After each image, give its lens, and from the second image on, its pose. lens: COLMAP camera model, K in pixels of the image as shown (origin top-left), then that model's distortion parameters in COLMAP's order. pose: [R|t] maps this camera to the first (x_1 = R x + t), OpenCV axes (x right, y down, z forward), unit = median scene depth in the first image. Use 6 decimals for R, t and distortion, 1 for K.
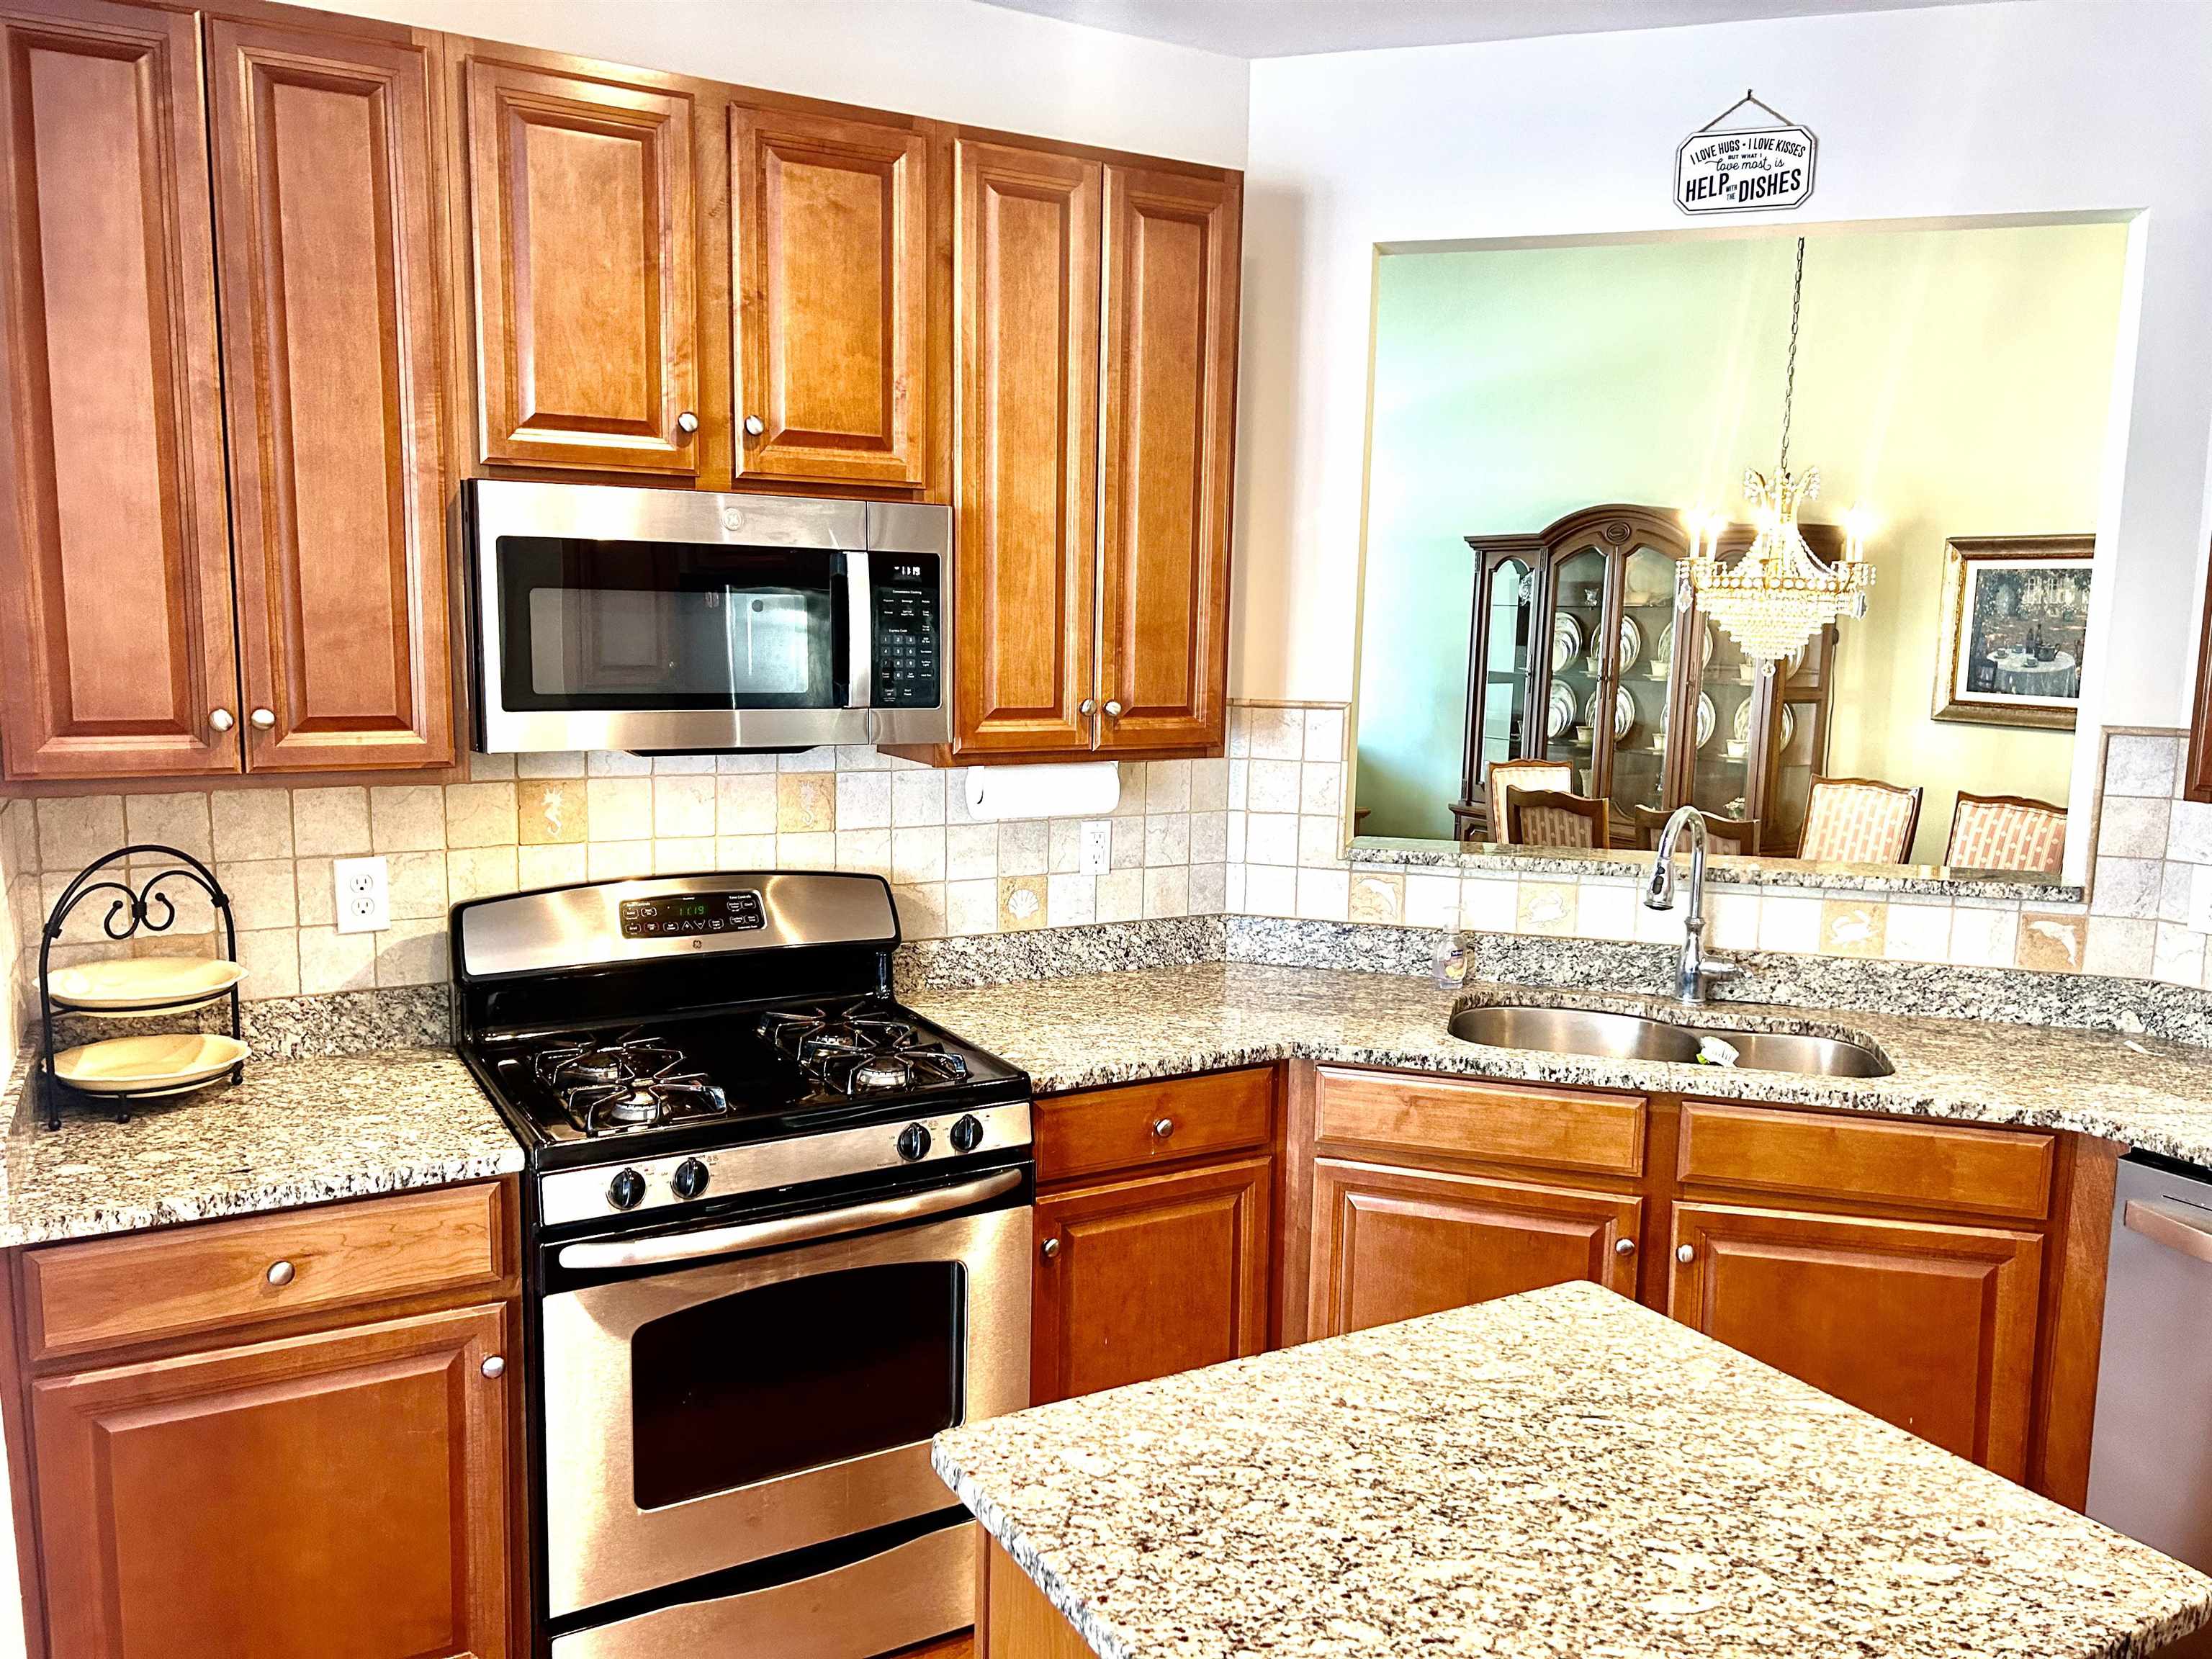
lens RADIAL K [[1663.1, 0, 1085.1], [0, 1663.1, 838.9], [0, 0, 1]] dist [0.088001, -0.100889]
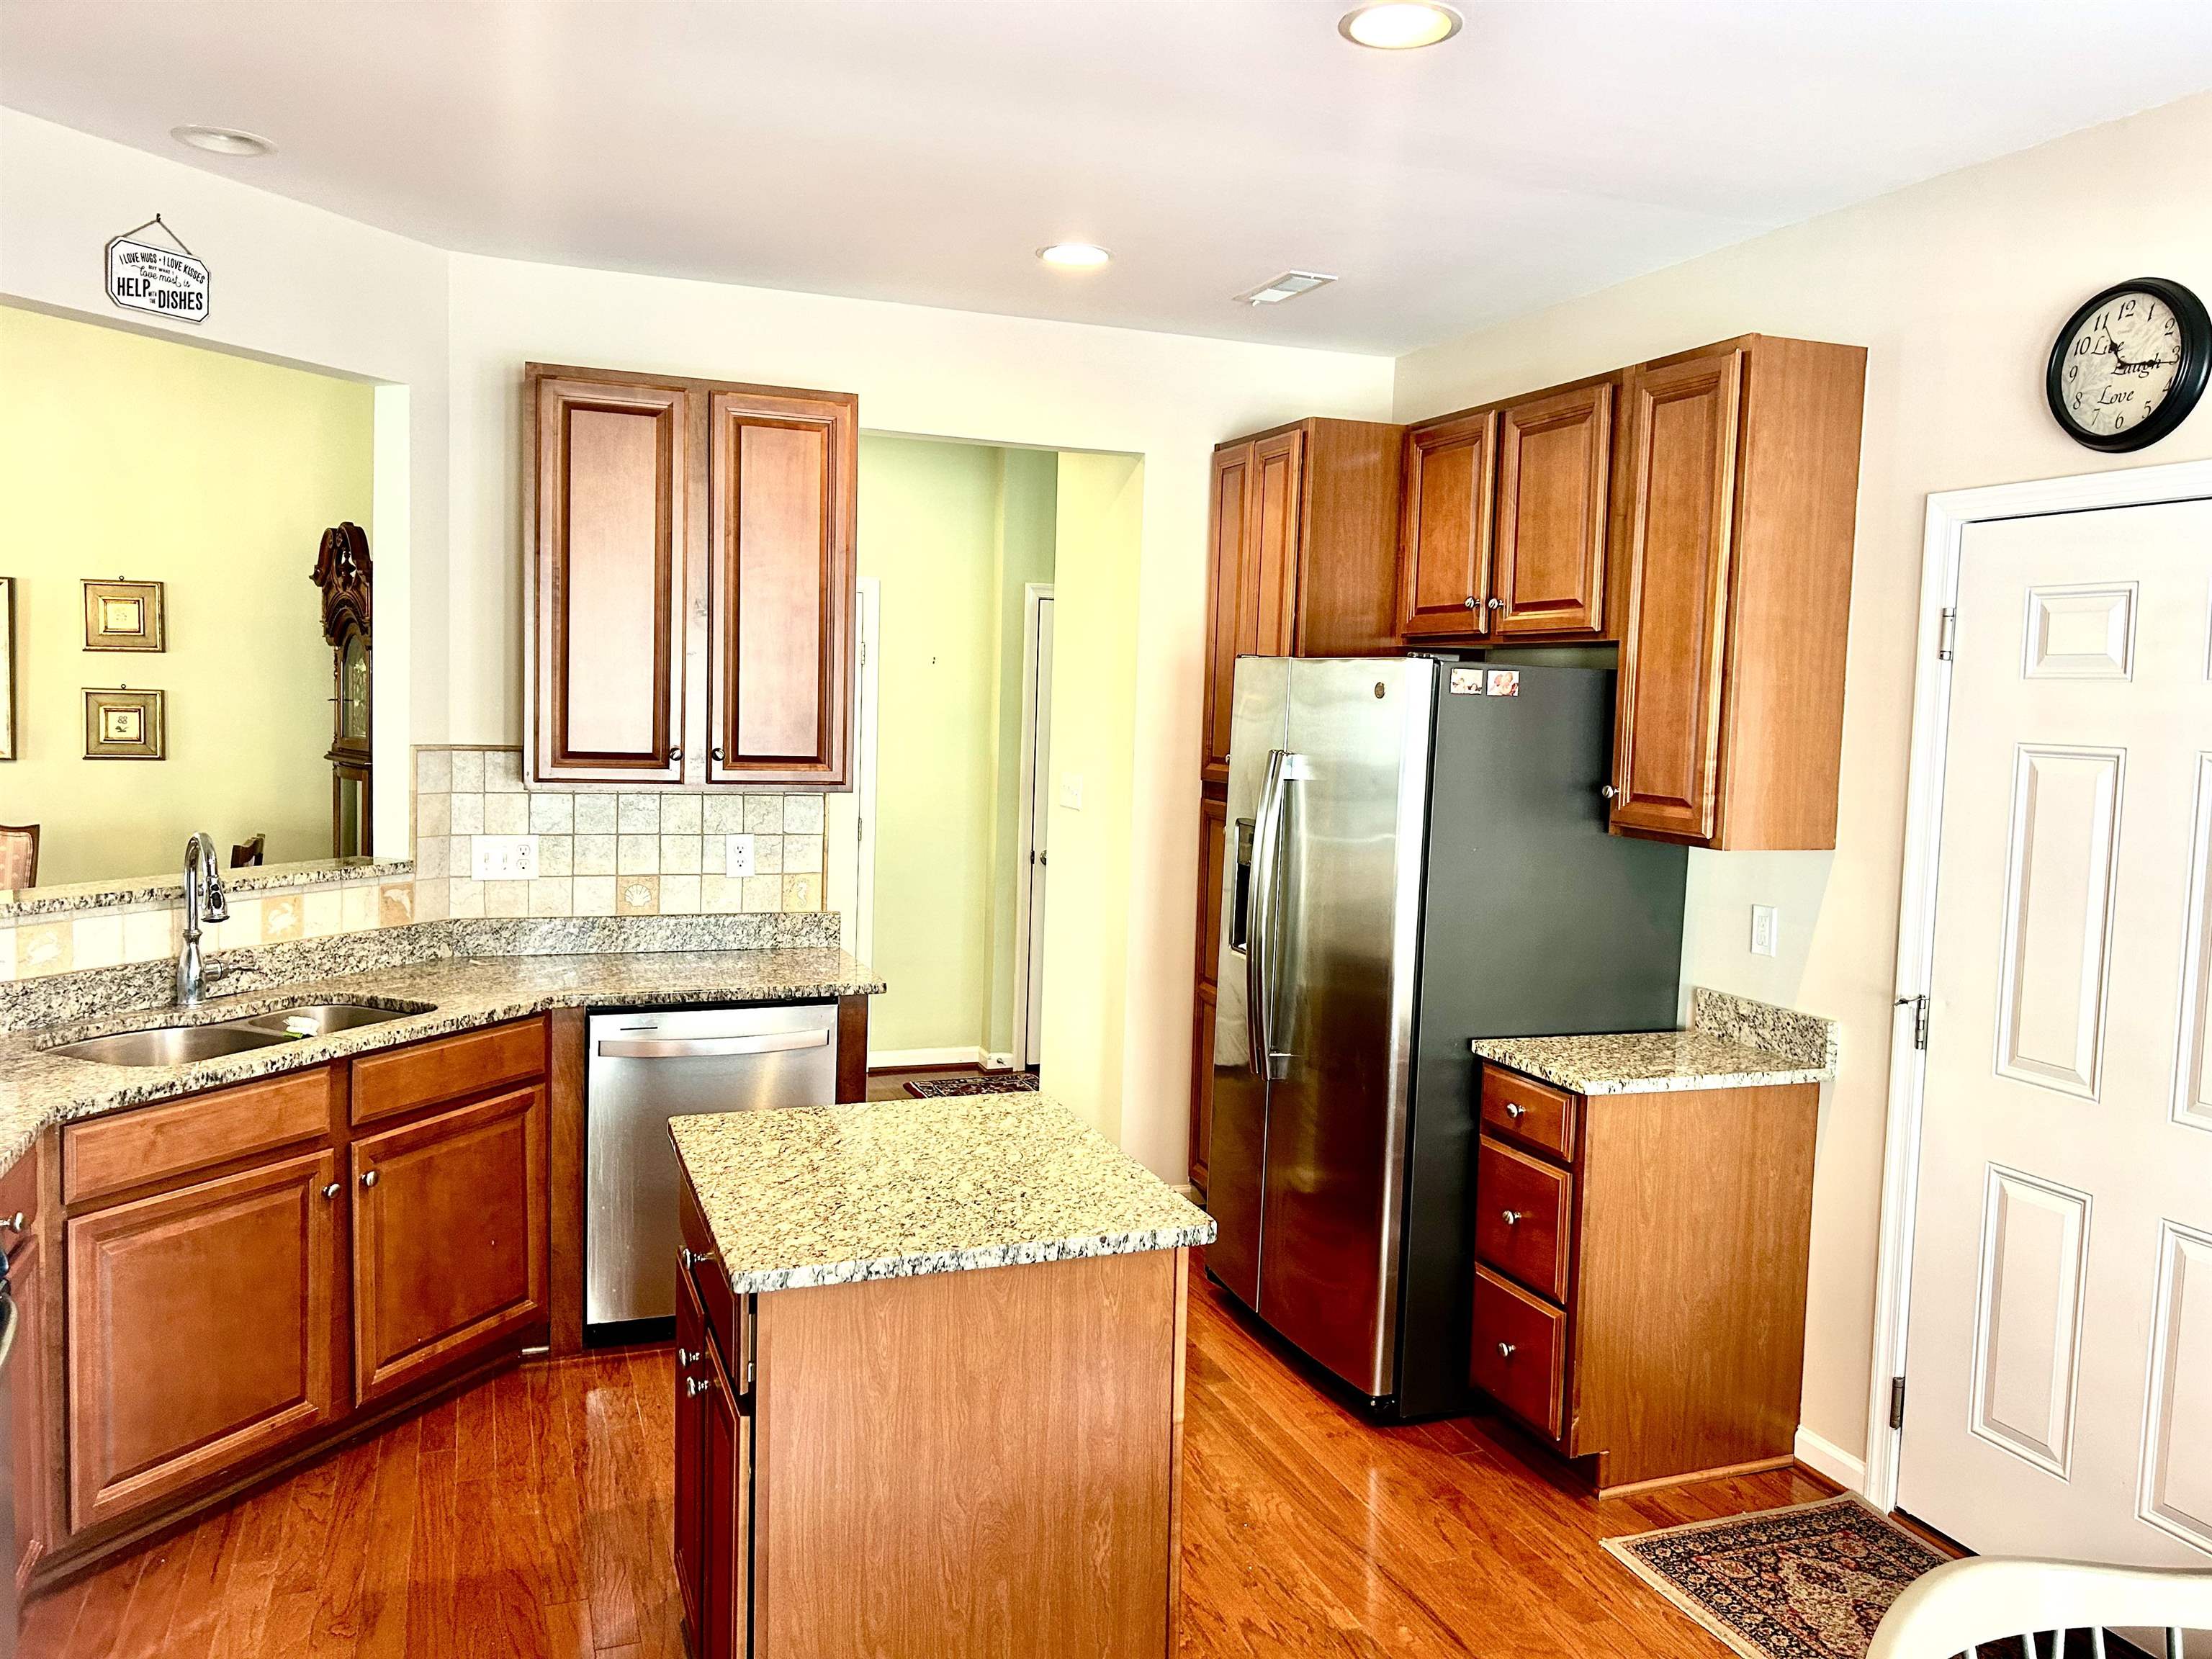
lens RADIAL K [[1660.5, 0, 1113.6], [0, 1660.5, 833.7], [0, 0, 1]] dist [0.095555, -0.150872]
pose [[0.141964, -0.096891, 0.985118, -0.710574], [0.110702, 0.990509, 0.081469, -0.043896], [-0.983662, 0.097489, 0.151342, 0.228559]]
